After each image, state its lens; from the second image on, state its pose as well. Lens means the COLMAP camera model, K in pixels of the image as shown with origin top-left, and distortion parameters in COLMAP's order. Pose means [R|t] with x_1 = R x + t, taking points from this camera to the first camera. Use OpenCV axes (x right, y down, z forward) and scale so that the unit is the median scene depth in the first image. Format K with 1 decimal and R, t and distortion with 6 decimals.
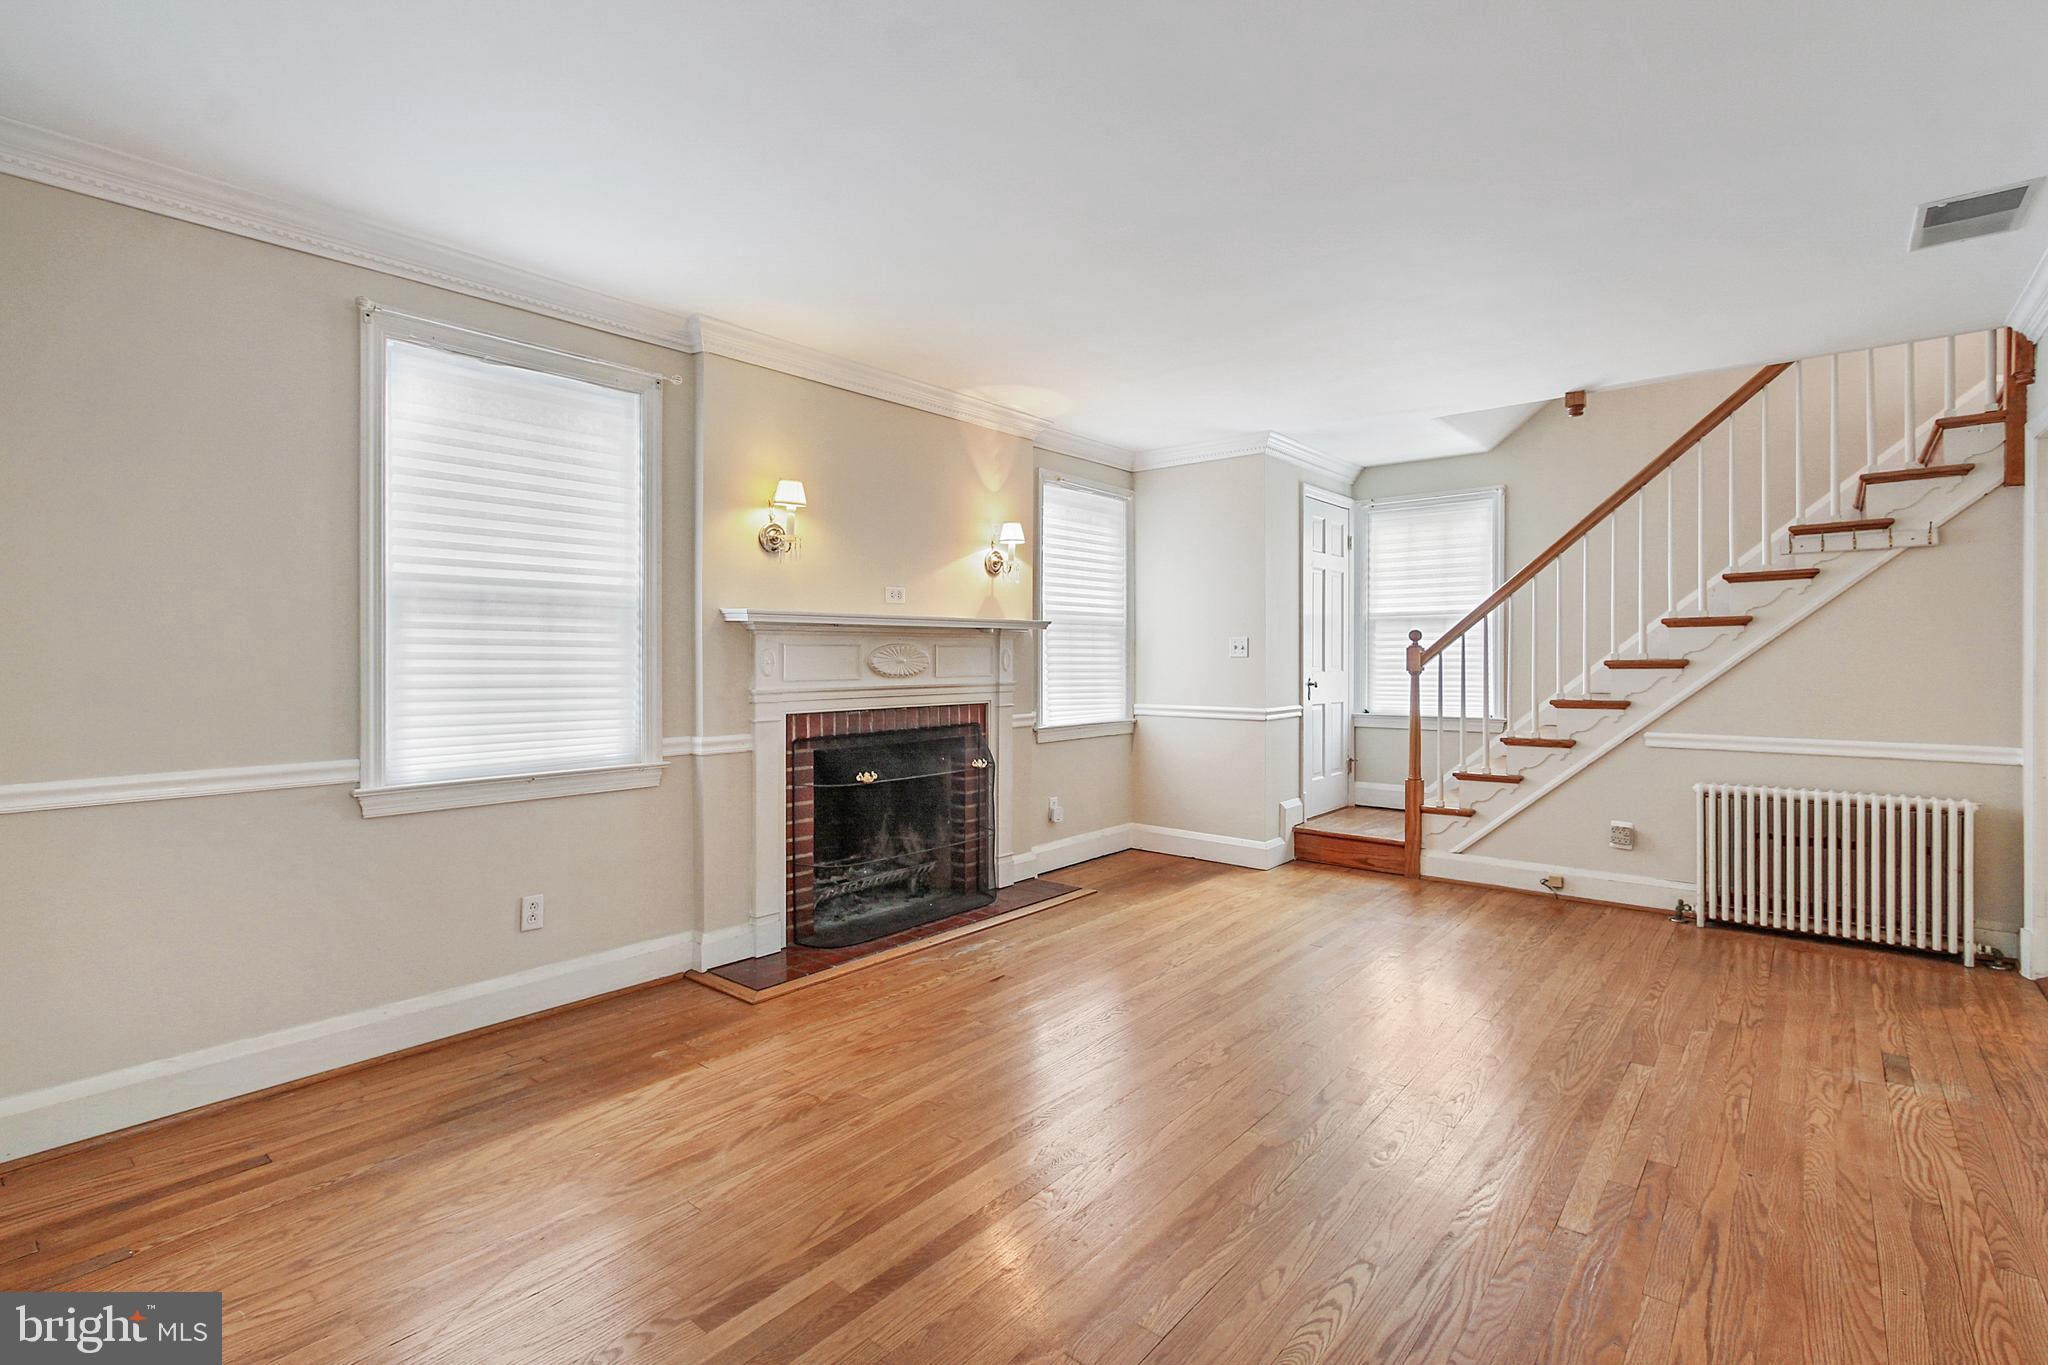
lens RADIAL K [[945.4, 0, 1028.9], [0, 945.4, 666.0], [0, 0, 1]] dist [0.000624, 0.000866]
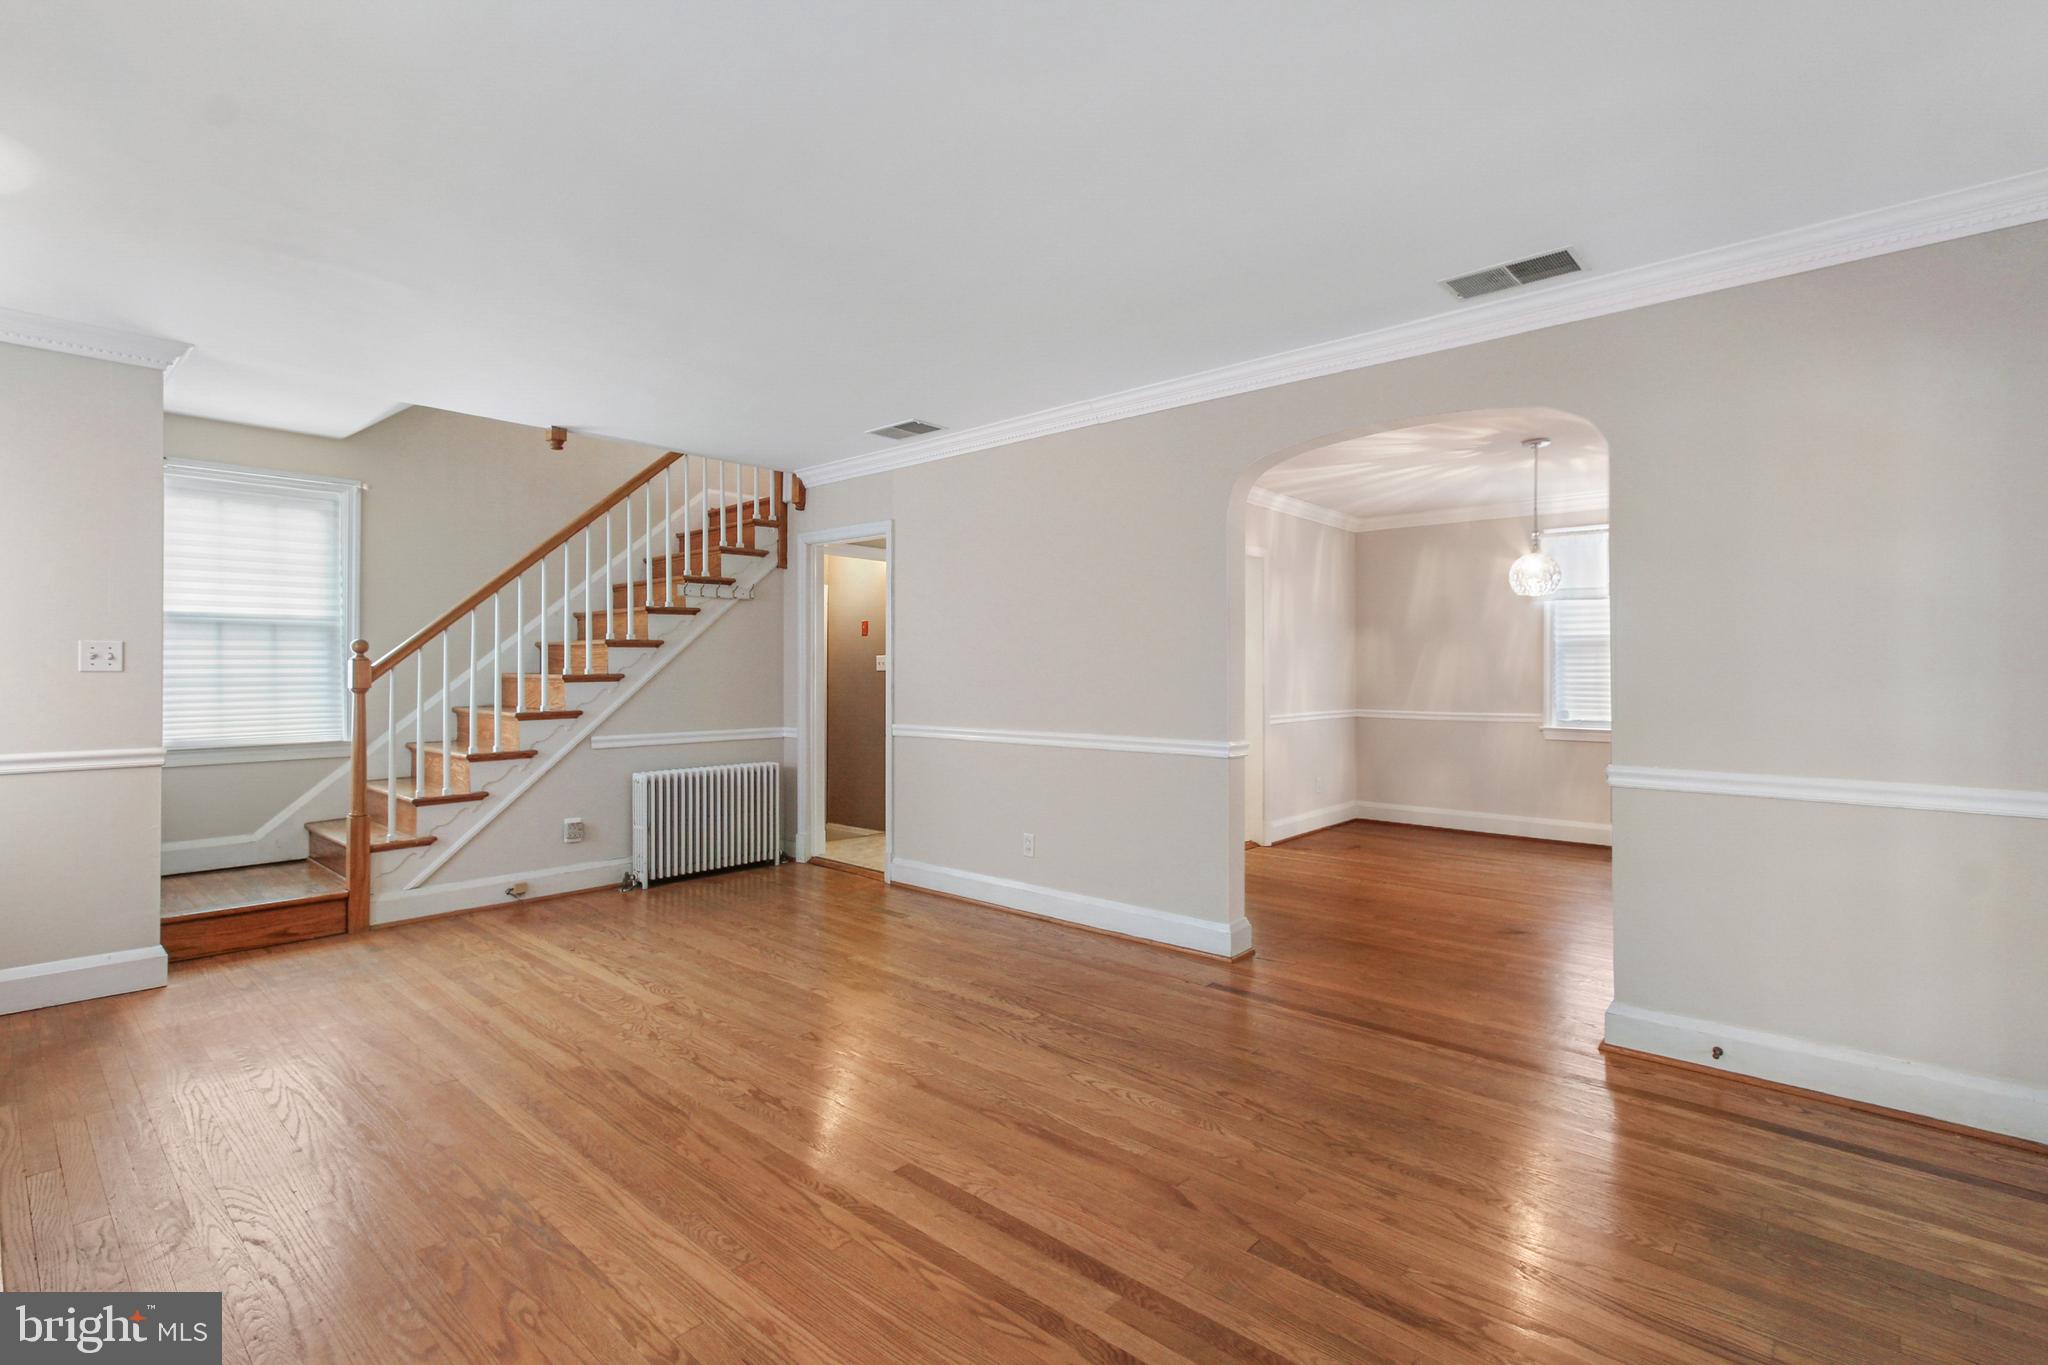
lens RADIAL K [[945.4, 0, 1028.9], [0, 945.4, 666.0], [0, 0, 1]] dist [0.000624, 0.000866]
pose [[0.034170, 0.006692, 0.999394, -0.551390], [0.009461, 0.999931, -0.007019, -0.004097], [-0.999371, 0.009695, 0.034104, 0.482005]]
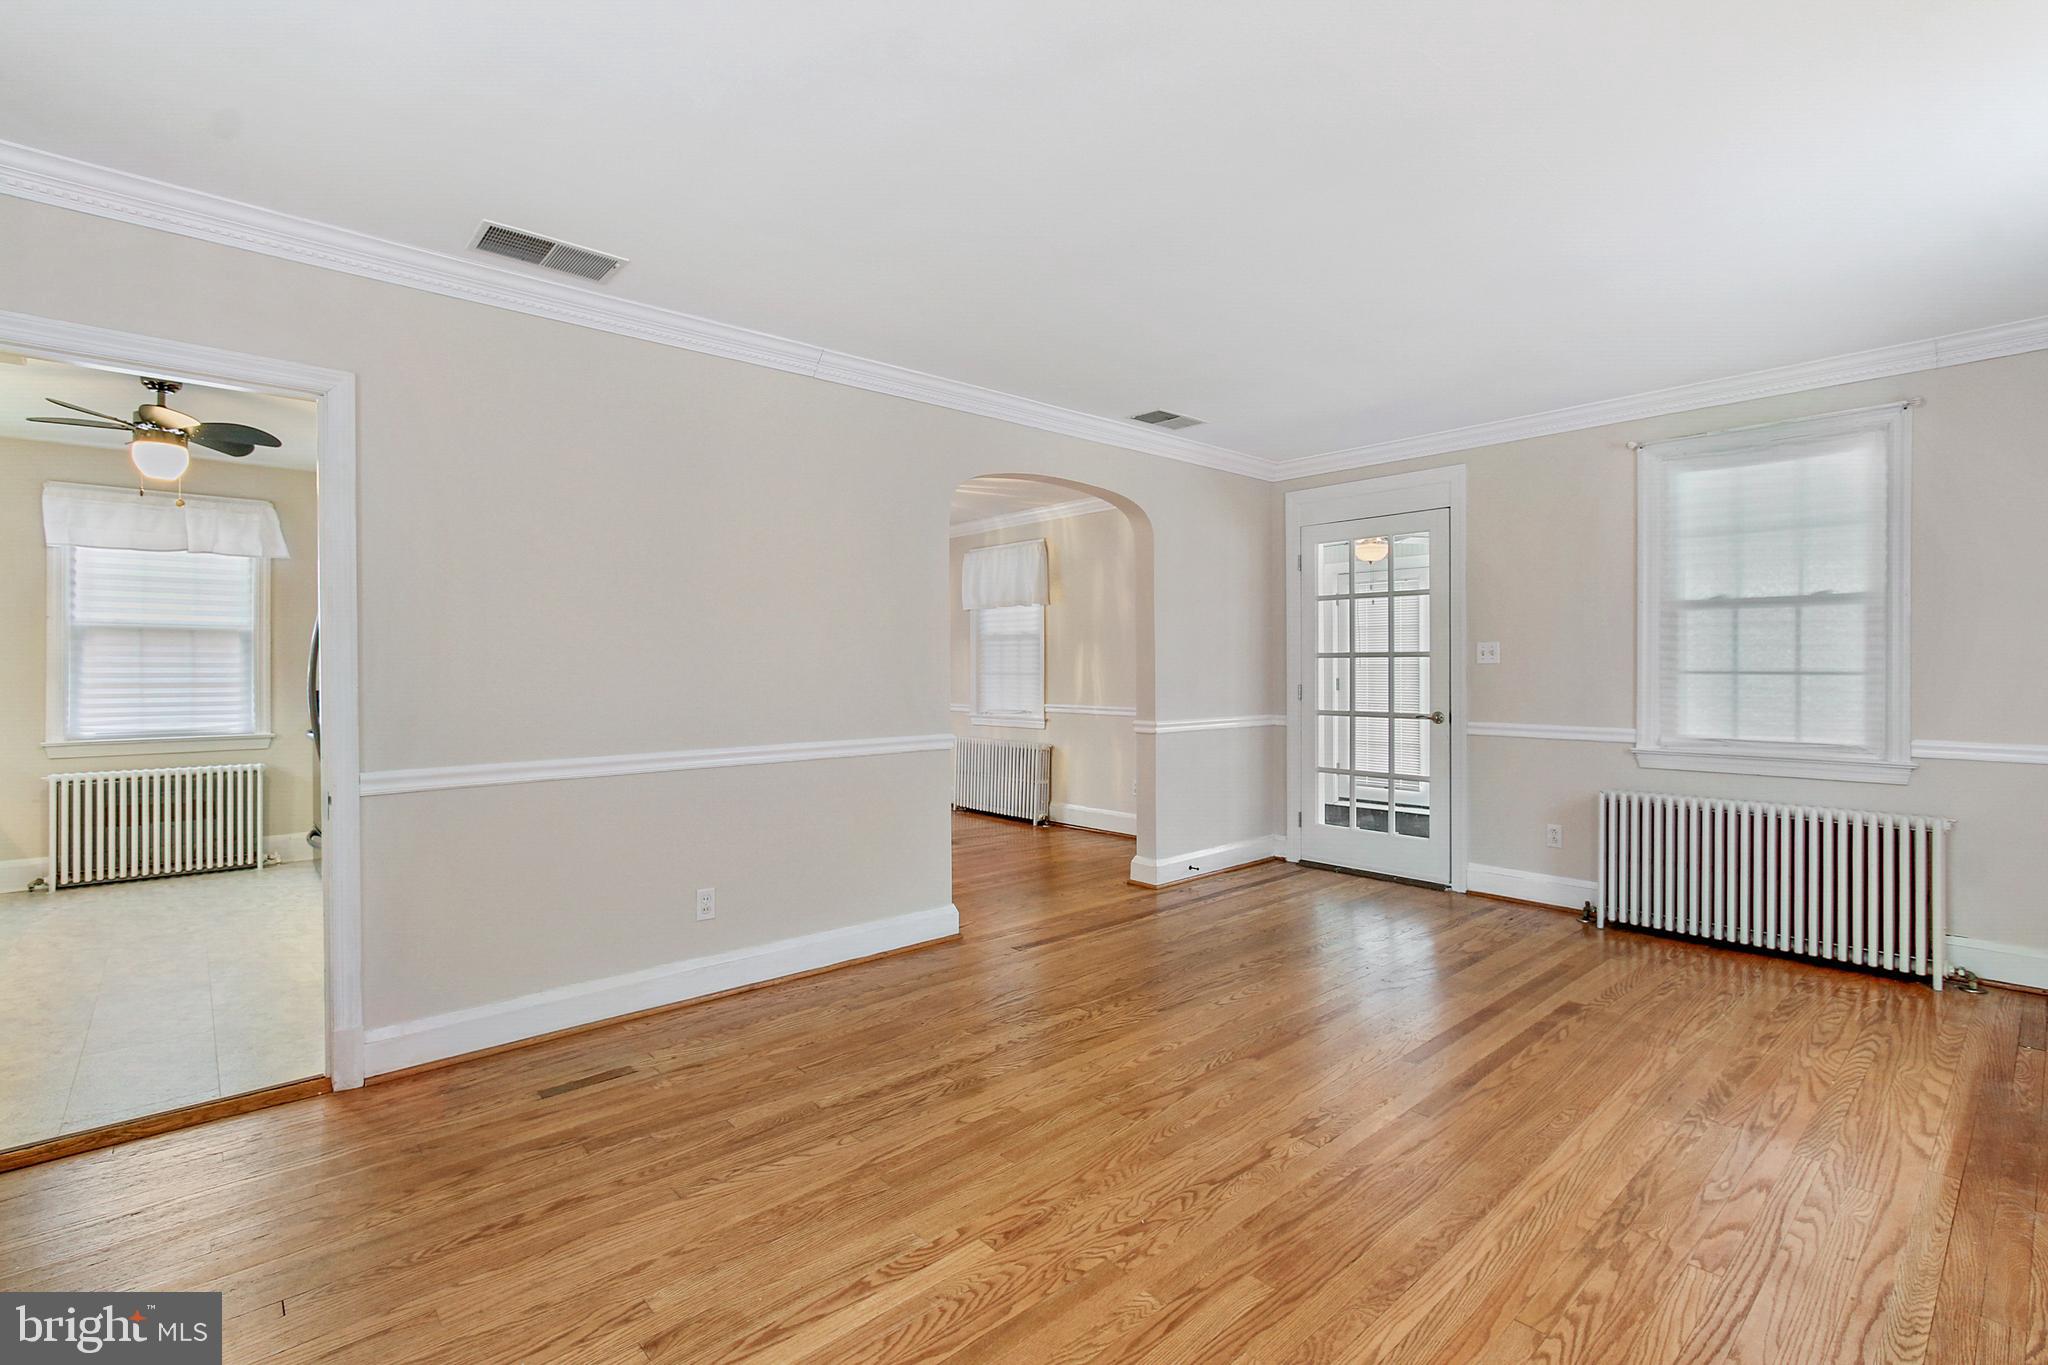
lens RADIAL K [[935.5, 0, 1032.8], [0, 935.5, 666.2], [0, 0, 1]] dist [0.000391, 0.000950]
pose [[-0.989836, 0.005403, 0.142111, 0.215003], [0.006987, 0.999919, 0.010649, -0.015419], [-0.142042, 0.011534, -0.989793, 1.339196]]
